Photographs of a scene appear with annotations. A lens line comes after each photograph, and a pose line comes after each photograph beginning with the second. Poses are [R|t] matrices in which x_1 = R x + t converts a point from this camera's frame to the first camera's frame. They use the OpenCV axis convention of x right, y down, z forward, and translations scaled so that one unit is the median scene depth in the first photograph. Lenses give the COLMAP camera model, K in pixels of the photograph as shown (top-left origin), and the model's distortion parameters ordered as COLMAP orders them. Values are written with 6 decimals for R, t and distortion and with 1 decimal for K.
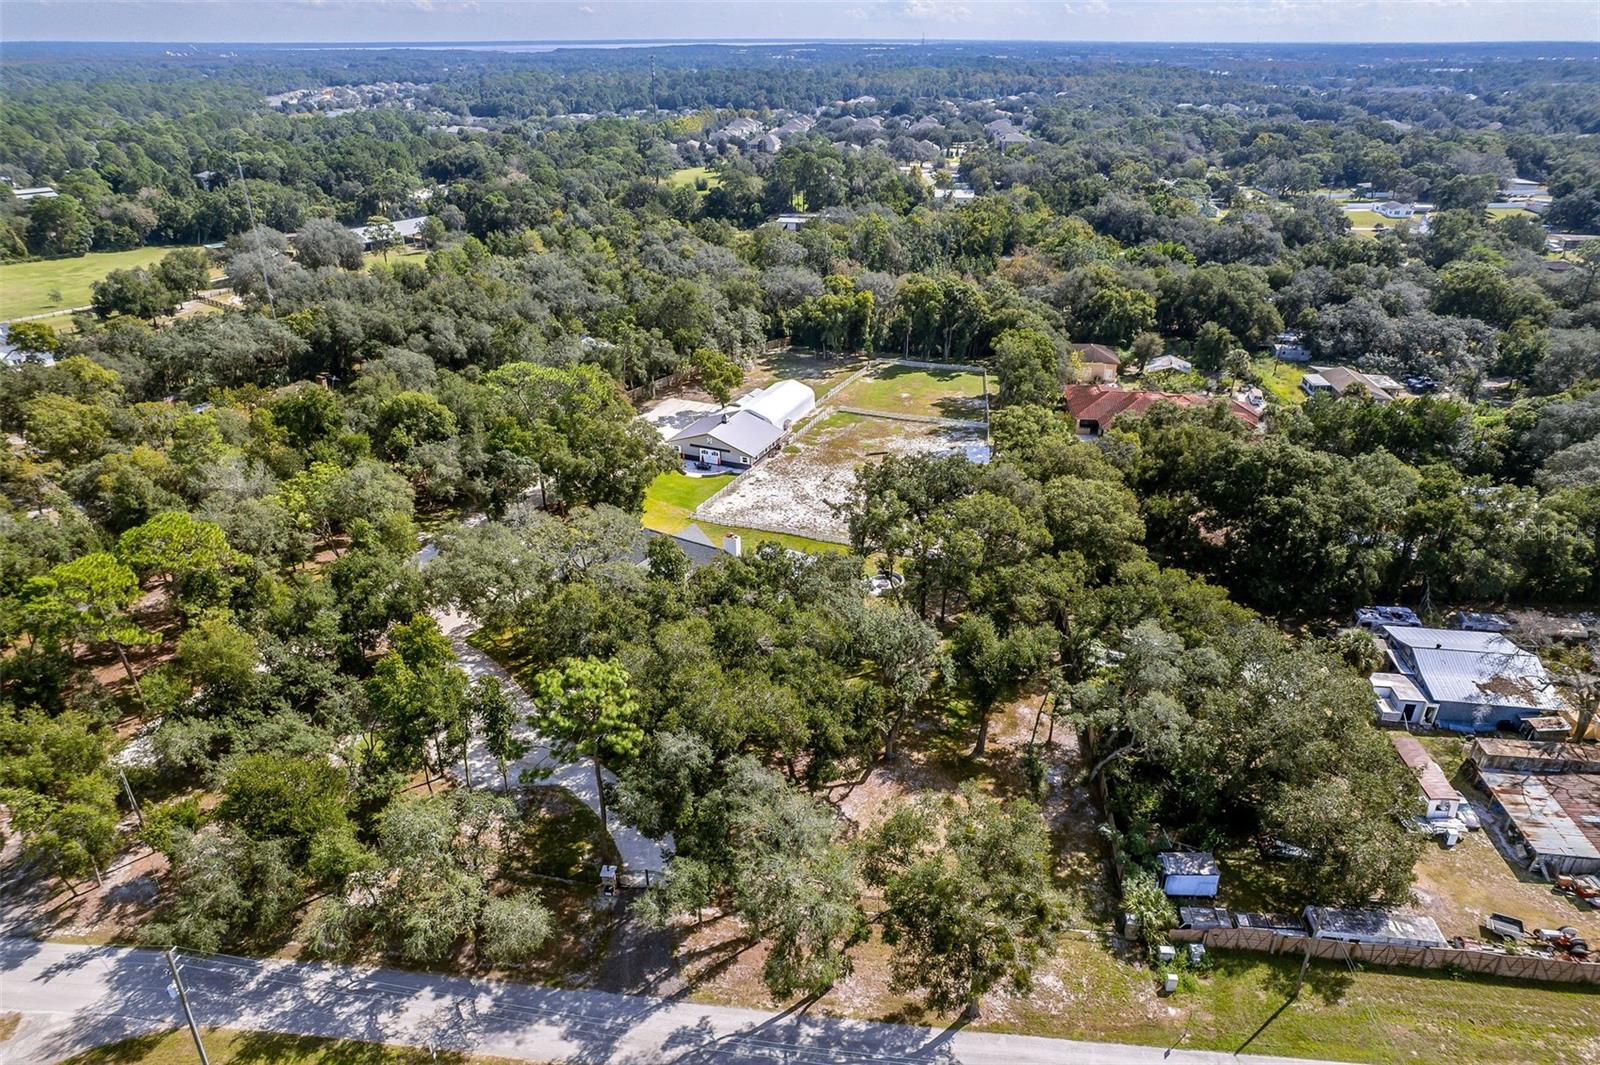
lens RADIAL K [[1029.1, 0, 788.7], [0, 1029.1, 534.6], [0, 0, 1]] dist [-0.085481, 0.080843]
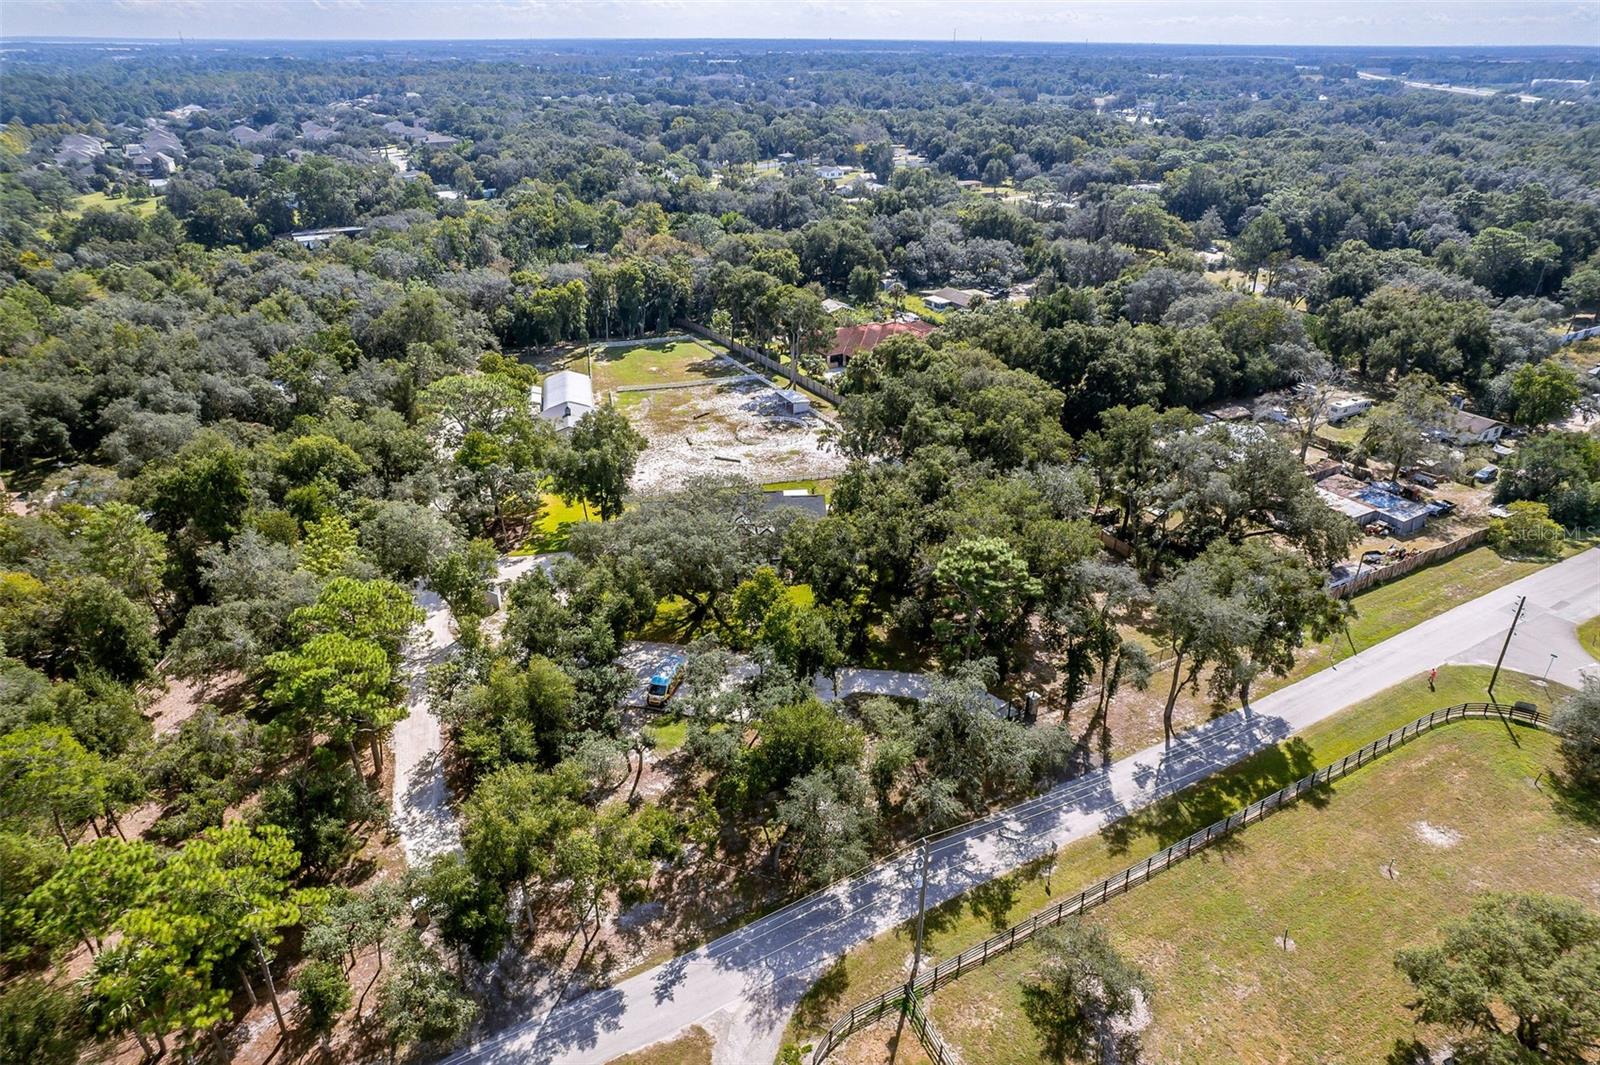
lens RADIAL K [[1029.1, 0, 788.7], [0, 1029.1, 534.6], [0, 0, 1]] dist [-0.085481, 0.080843]
pose [[0.807988, -0.259159, 0.529143, -1.036683], [0.259693, 0.962775, 0.074994, -0.033632], [-0.528881, 0.076820, 0.845212, 0.077781]]
